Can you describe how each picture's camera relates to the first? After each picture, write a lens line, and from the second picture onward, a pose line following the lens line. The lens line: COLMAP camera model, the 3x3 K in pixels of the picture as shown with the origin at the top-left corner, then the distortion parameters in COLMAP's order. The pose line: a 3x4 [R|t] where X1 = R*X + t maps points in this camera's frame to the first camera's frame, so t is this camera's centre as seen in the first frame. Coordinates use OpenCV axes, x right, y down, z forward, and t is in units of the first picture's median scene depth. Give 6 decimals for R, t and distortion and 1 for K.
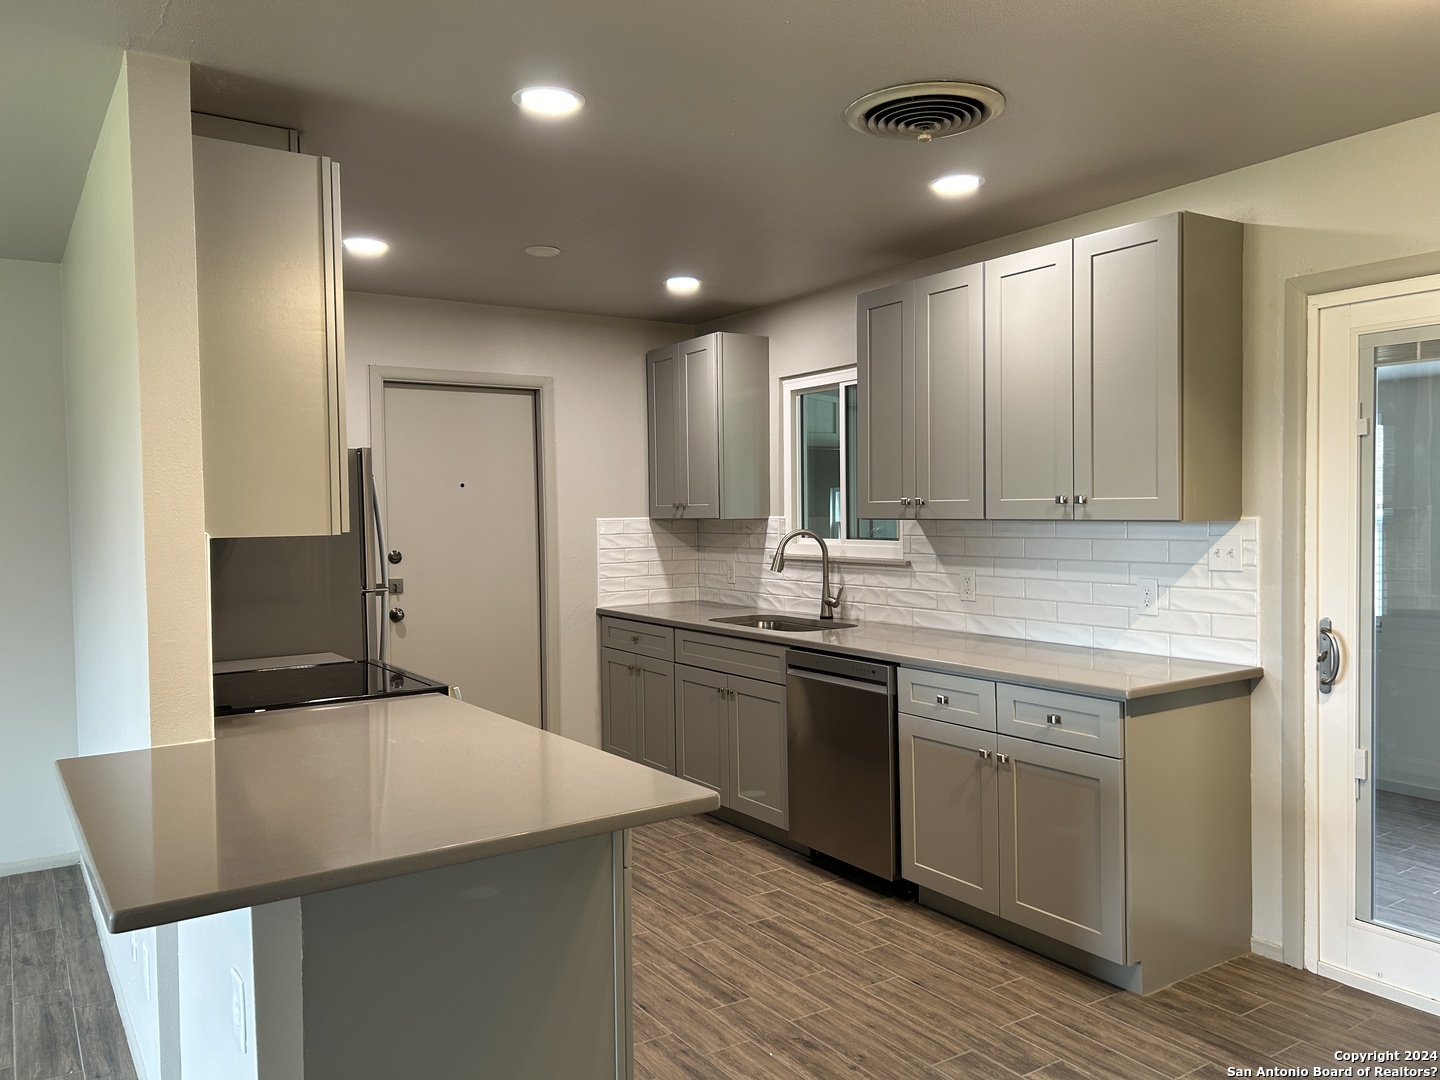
lens RADIAL K [[1082.2, 0, 720.3], [0, 1082.2, 542.4], [0, 0, 1]] dist [0.045994, -0.038538]
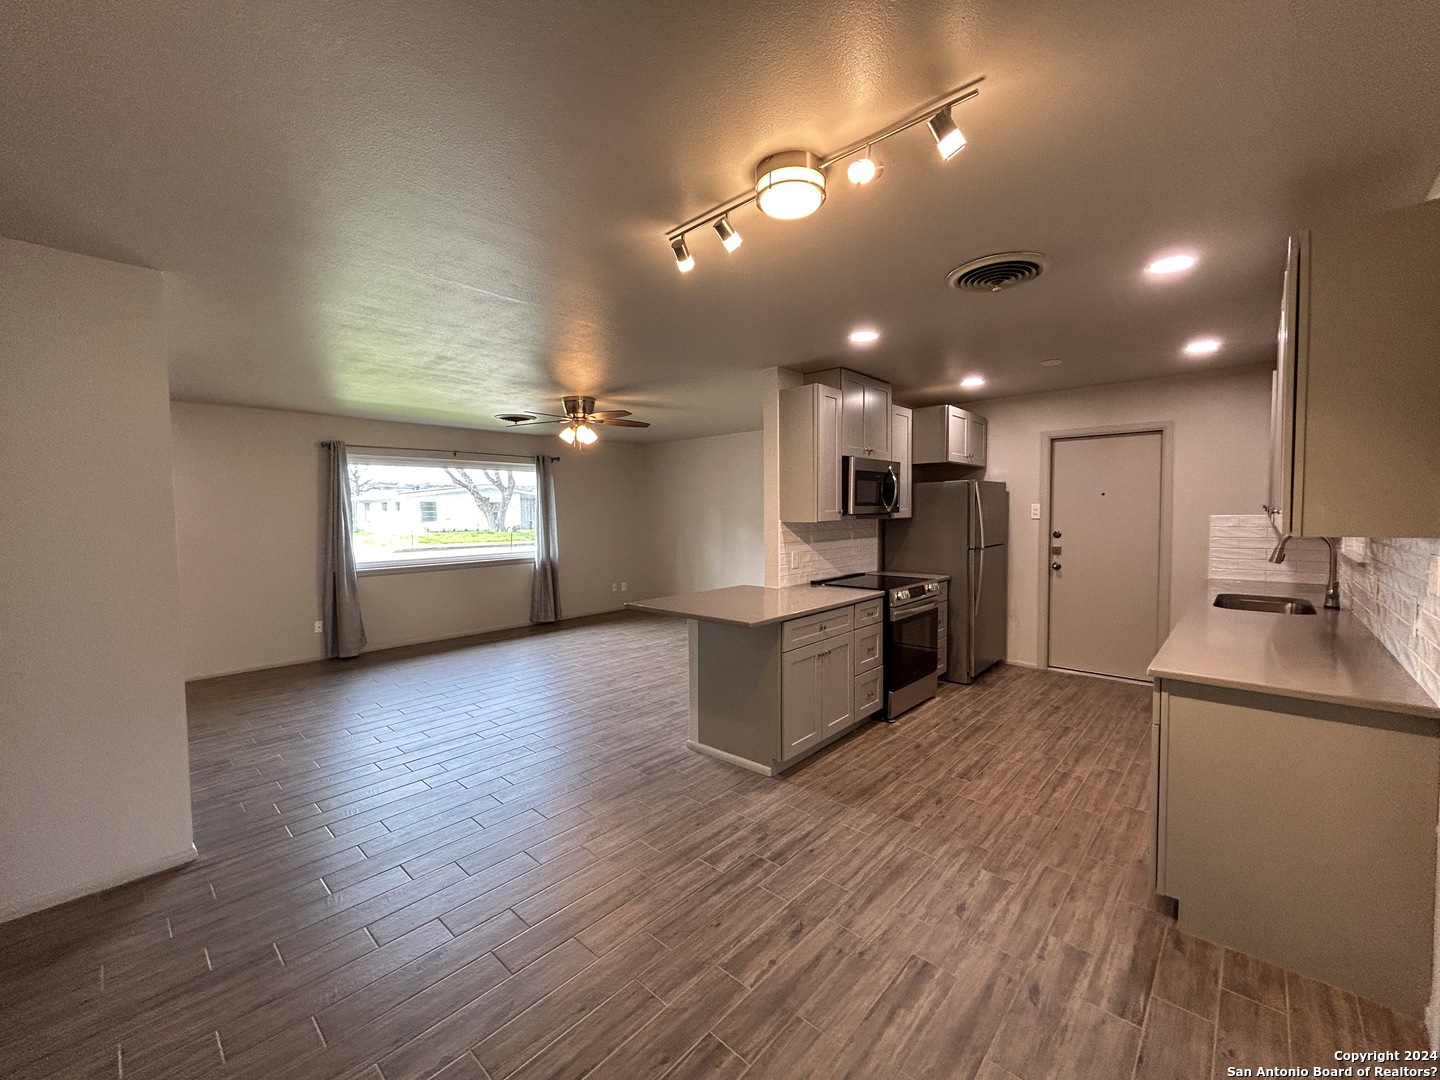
lens RADIAL K [[582.4, 0, 721.0], [0, 582.4, 538.5], [0, 0, 1]] dist [-0.003896, 0.002039]
pose [[0.247119, 0.060497, -0.967095, 0.763681], [-0.023707, 0.998128, 0.056380, -0.032172], [0.968695, 0.008994, 0.248091, 0.316386]]
